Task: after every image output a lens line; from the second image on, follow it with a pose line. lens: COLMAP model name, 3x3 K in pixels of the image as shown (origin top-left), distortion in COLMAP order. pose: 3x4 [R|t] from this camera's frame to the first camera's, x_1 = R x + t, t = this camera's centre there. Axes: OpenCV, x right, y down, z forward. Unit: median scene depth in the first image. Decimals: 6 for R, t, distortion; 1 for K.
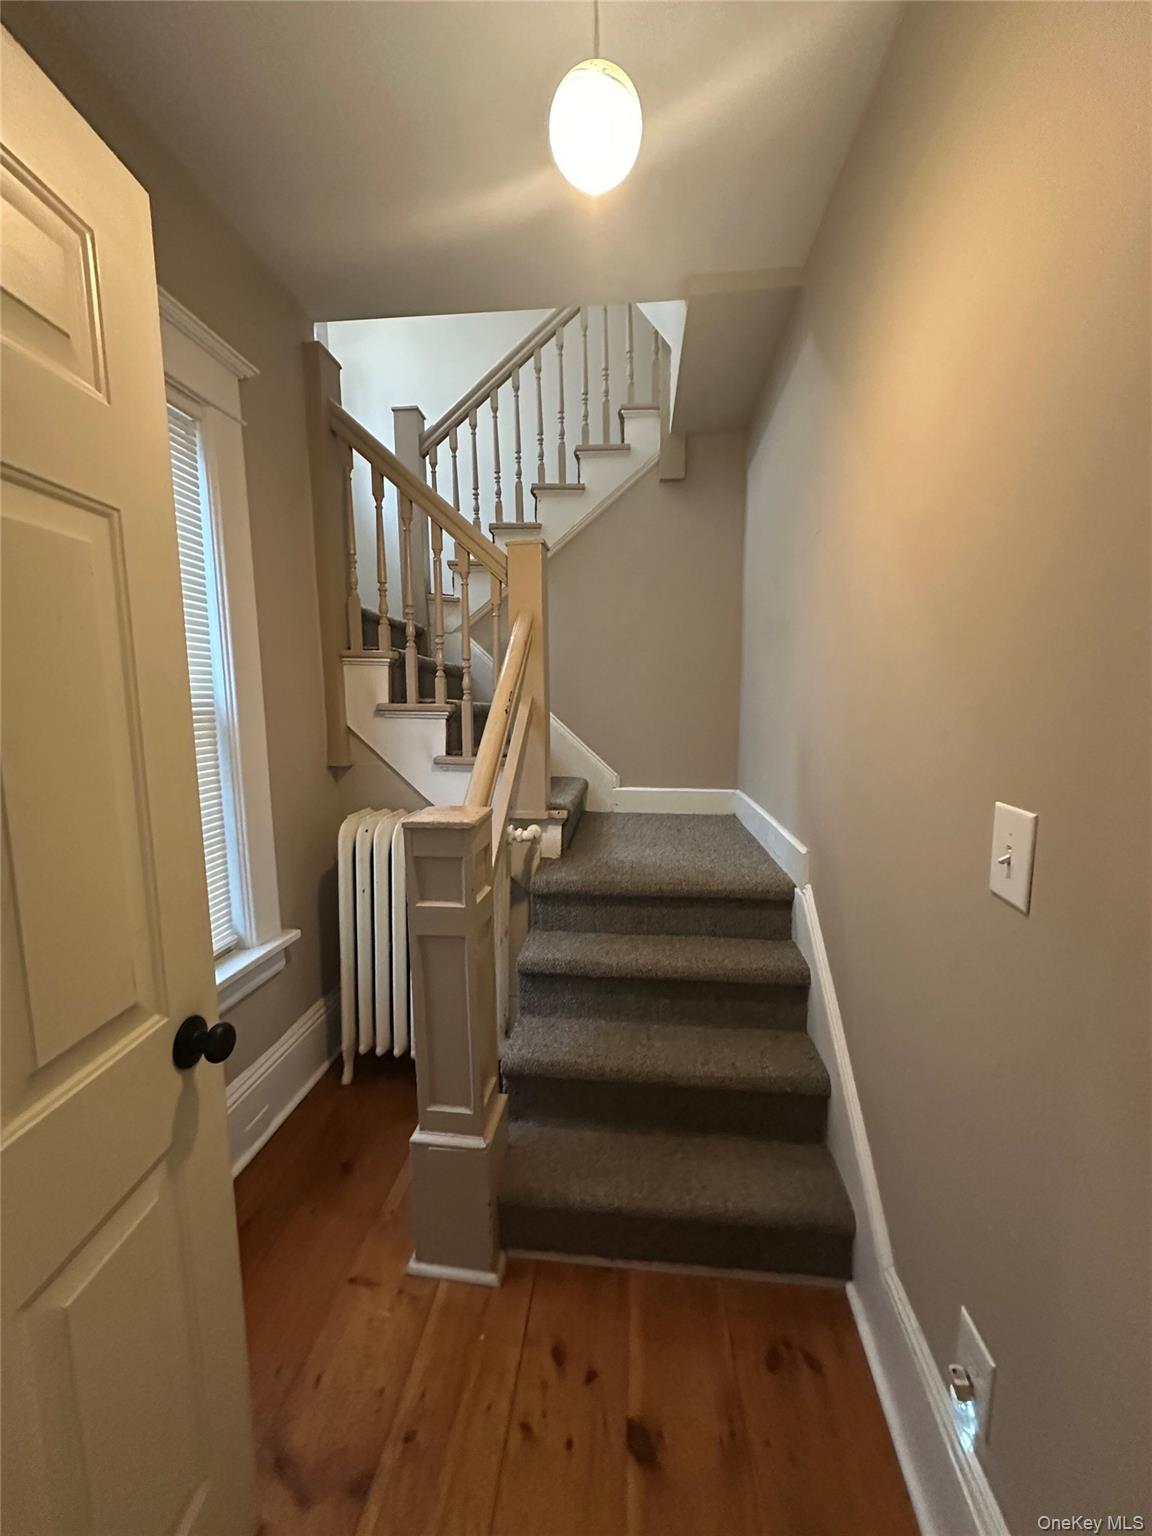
lens RADIAL K [[610.5, 0, 575.1], [0, 610.5, 771.9], [0, 0, 1]] dist [-0.000239, -0.000186]
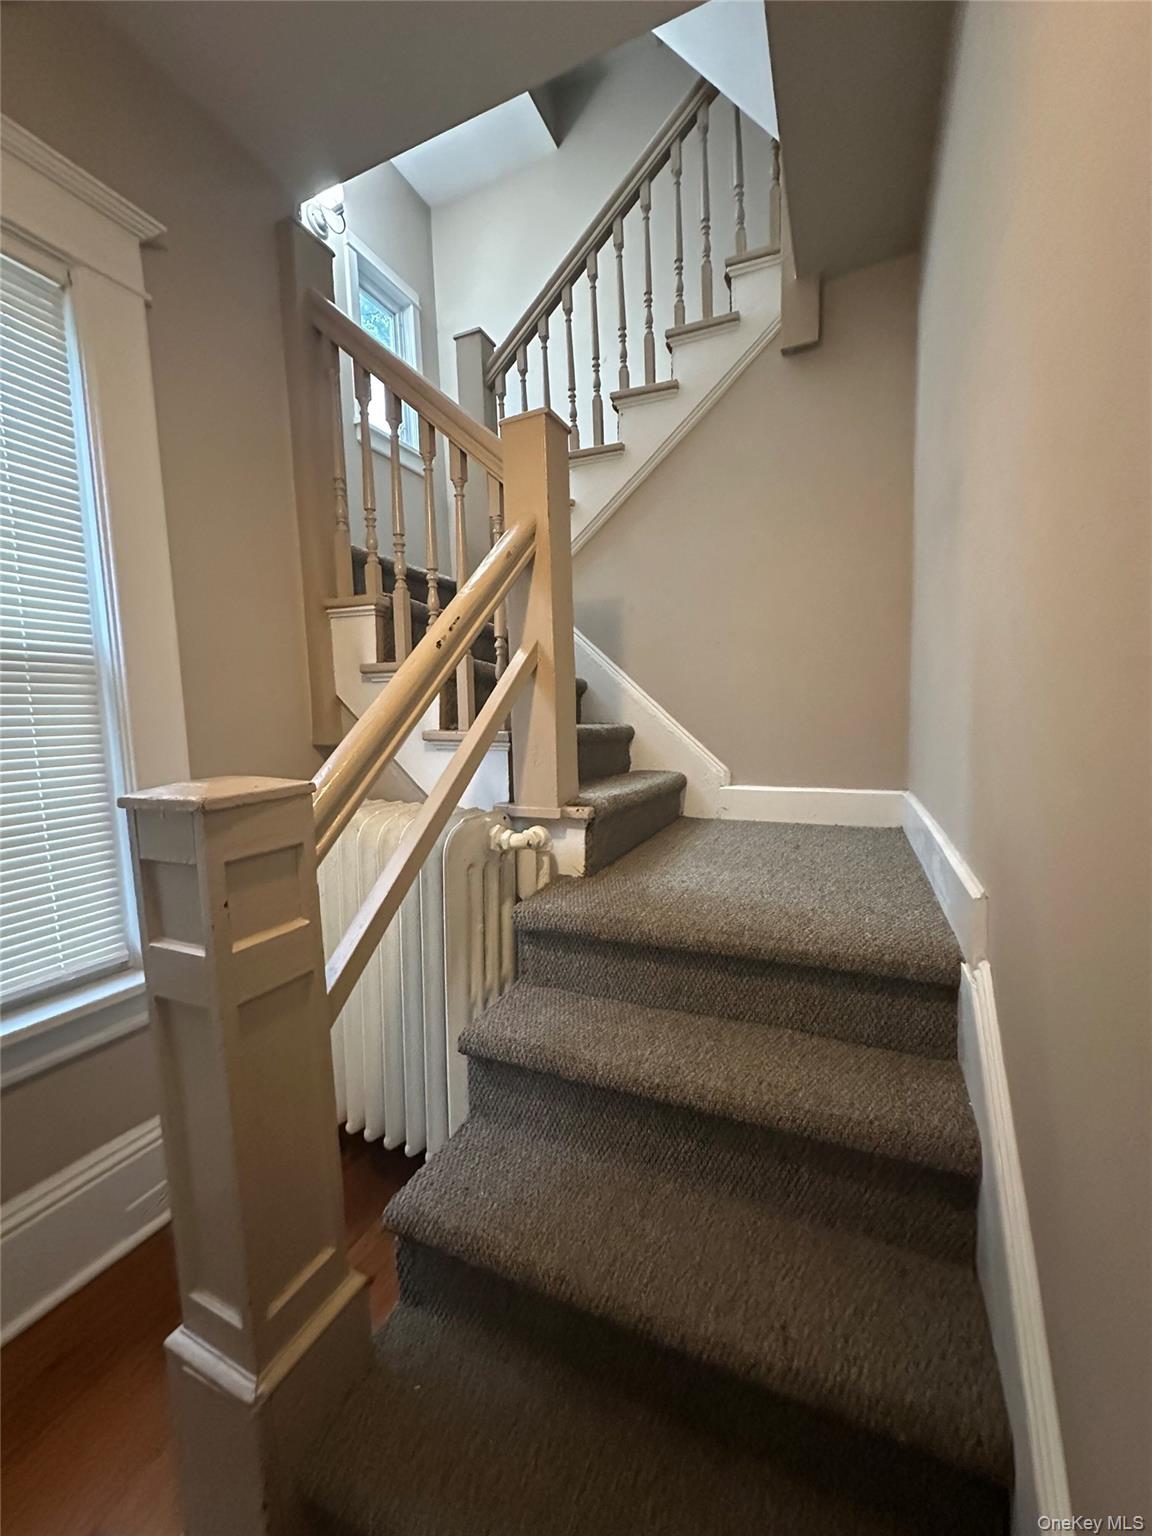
lens RADIAL K [[610.5, 0, 576.0], [0, 610.5, 770.5], [0, 0, 1]] dist [-0.000239, -0.000186]
pose [[0.949047, 0.007217, -0.315052, 0.183922], [-0.015225, 0.999620, -0.022965, 0.038009], [0.314767, 0.026591, 0.948796, 0.349627]]
